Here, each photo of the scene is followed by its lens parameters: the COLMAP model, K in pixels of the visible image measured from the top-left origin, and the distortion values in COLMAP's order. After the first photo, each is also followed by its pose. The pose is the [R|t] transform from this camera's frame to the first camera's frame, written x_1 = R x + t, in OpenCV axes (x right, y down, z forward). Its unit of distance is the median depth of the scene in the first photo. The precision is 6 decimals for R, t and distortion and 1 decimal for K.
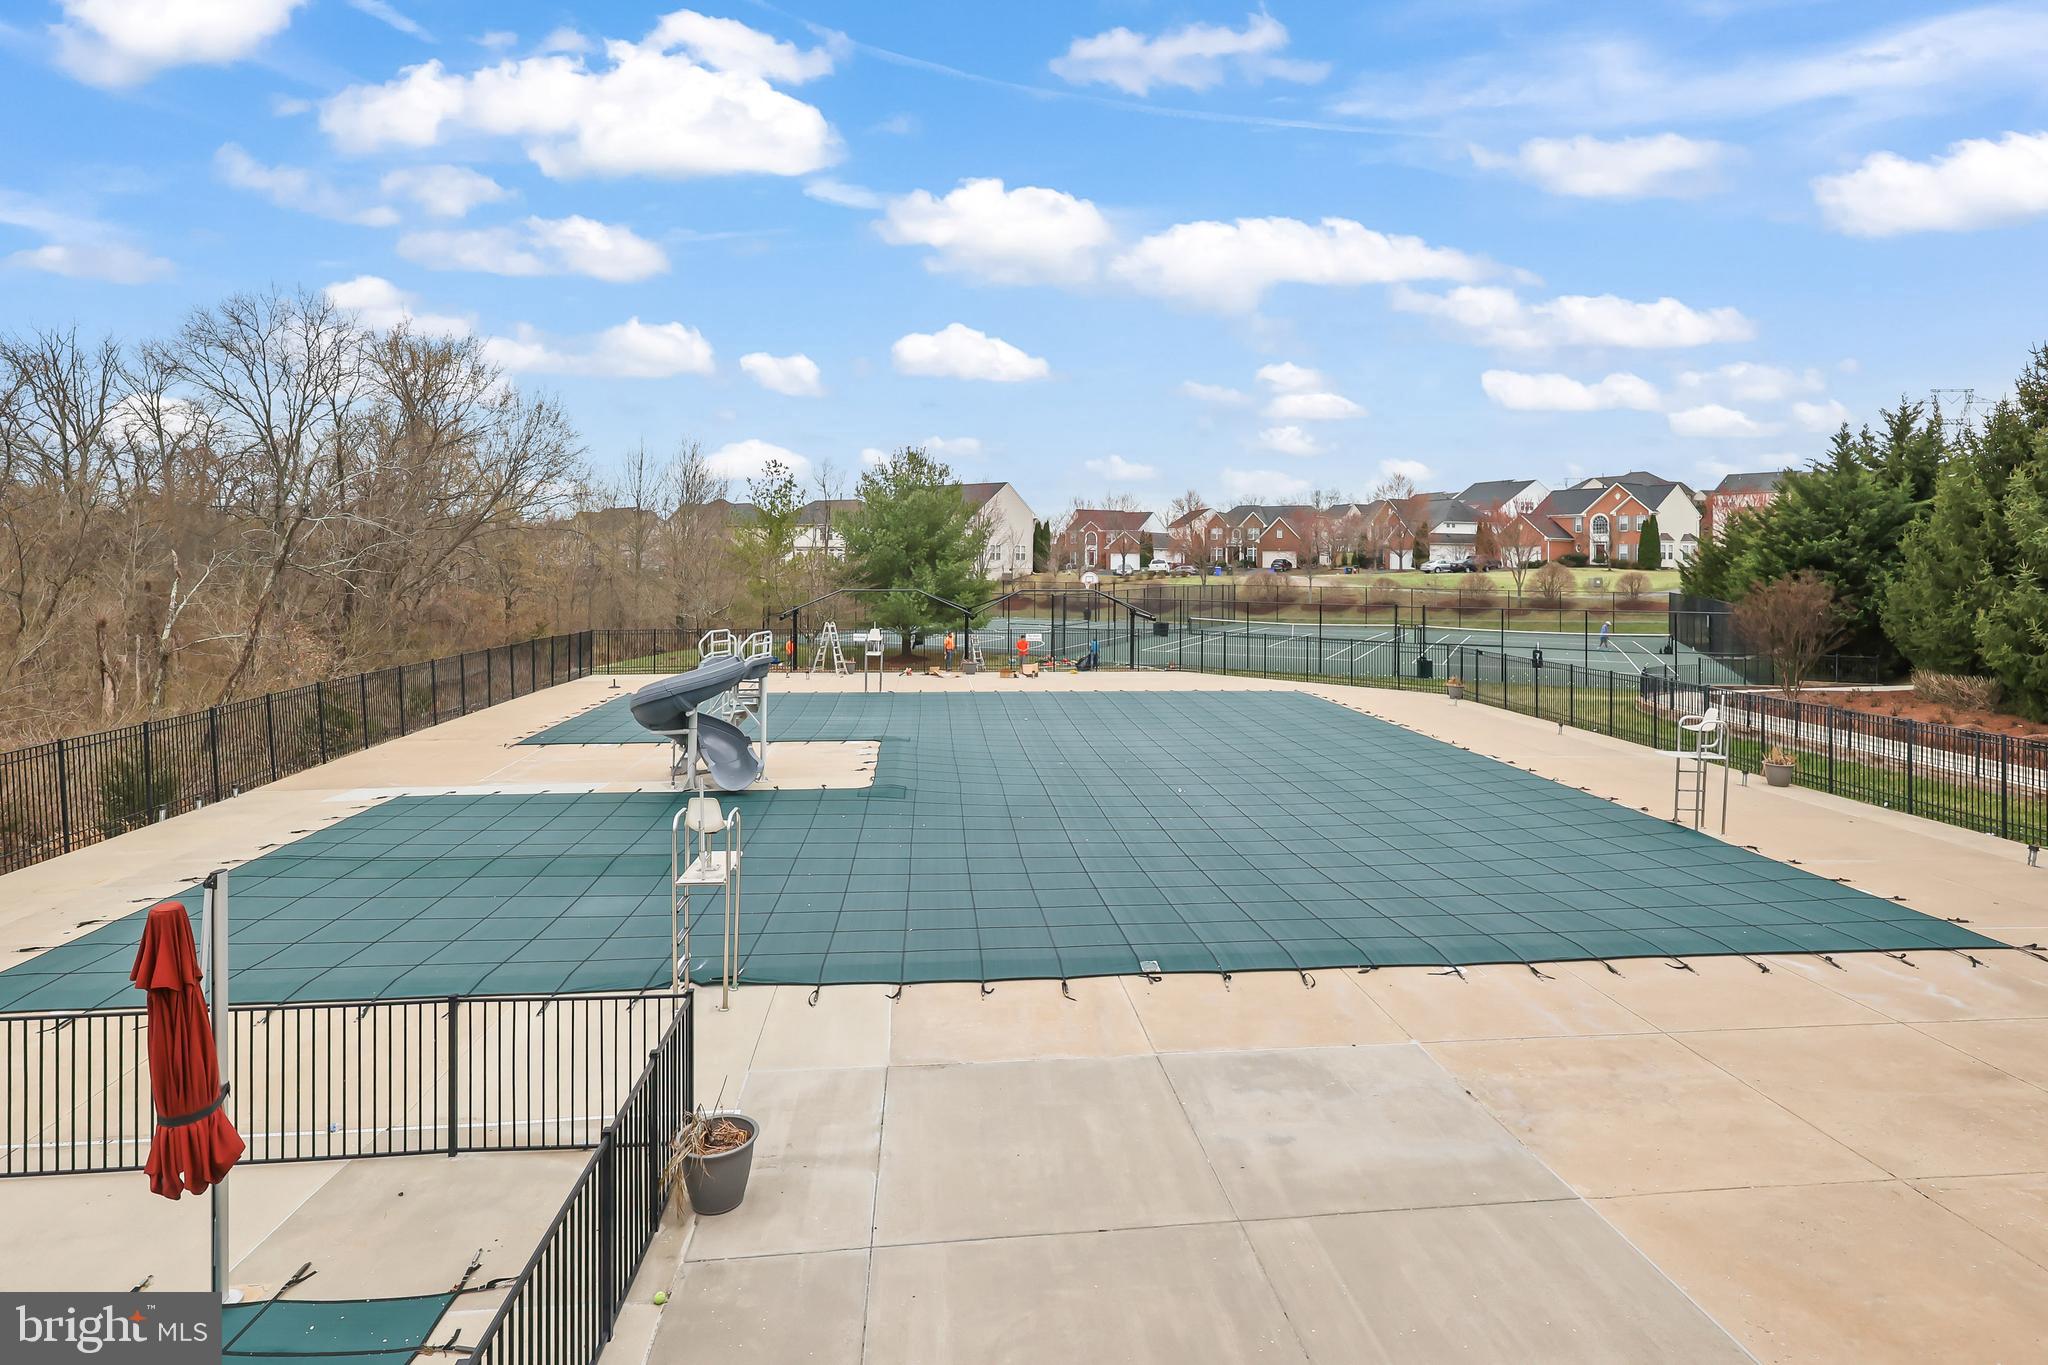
lens RADIAL K [[1052.6, 0, 1016.7], [0, 1052.6, 642.4], [0, 0, 1]] dist [0.000708, -0.000441]
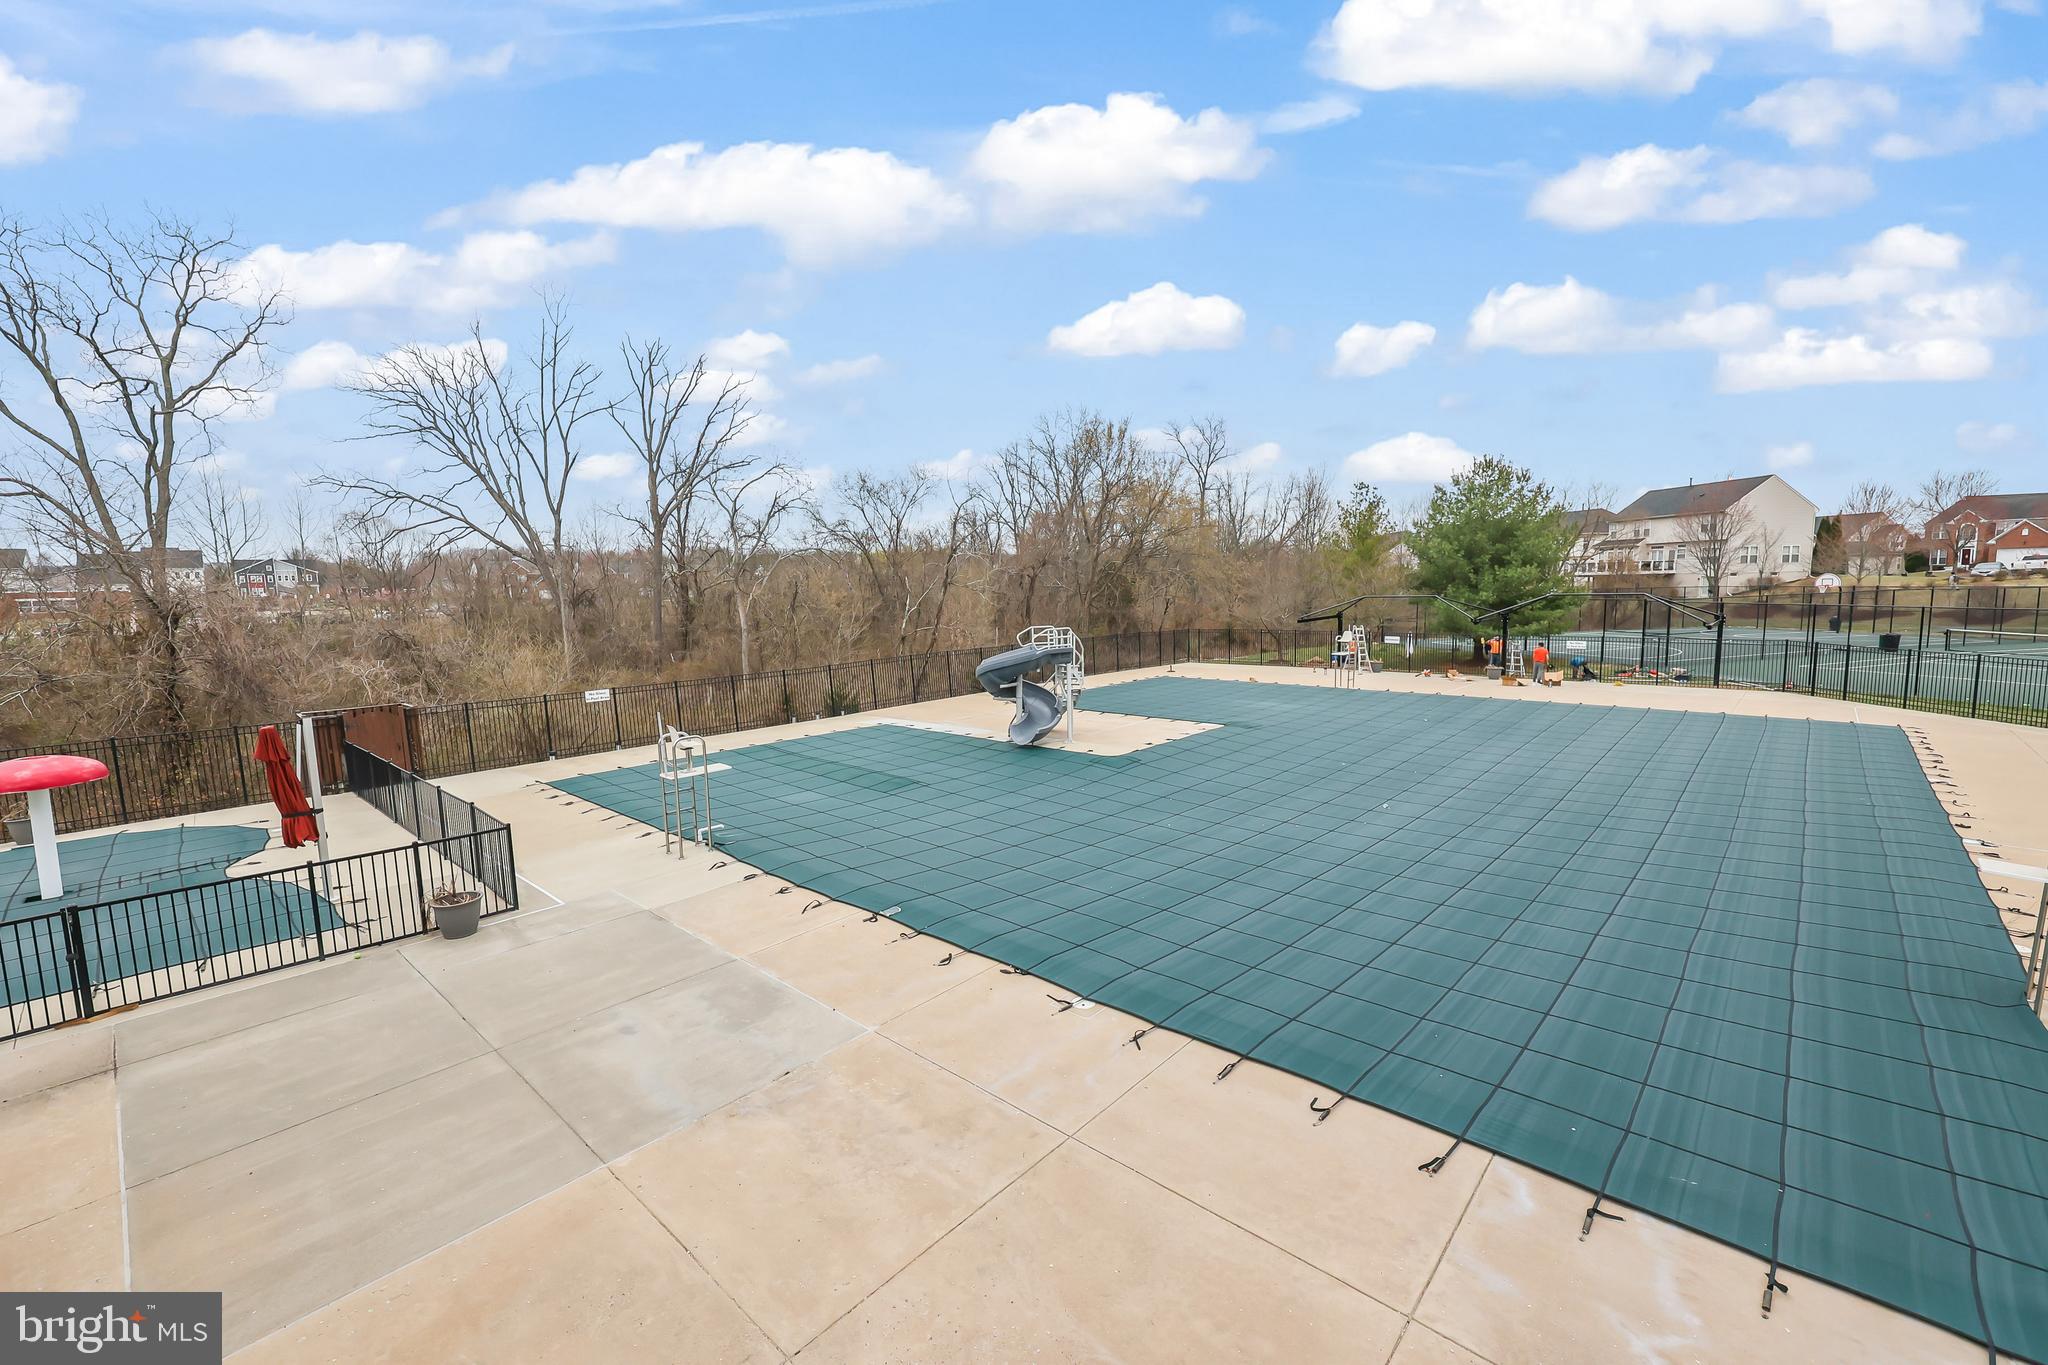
lens RADIAL K [[840.4, 0, 1002.1], [0, 840.4, 678.6], [0, 0, 1]] dist [-0.000091, -0.000191]
pose [[0.676514, 0.059142, -0.734051, 1.054067], [-0.029073, 0.998138, 0.053625, 0.000020], [0.735856, -0.014937, 0.676973, 0.566844]]
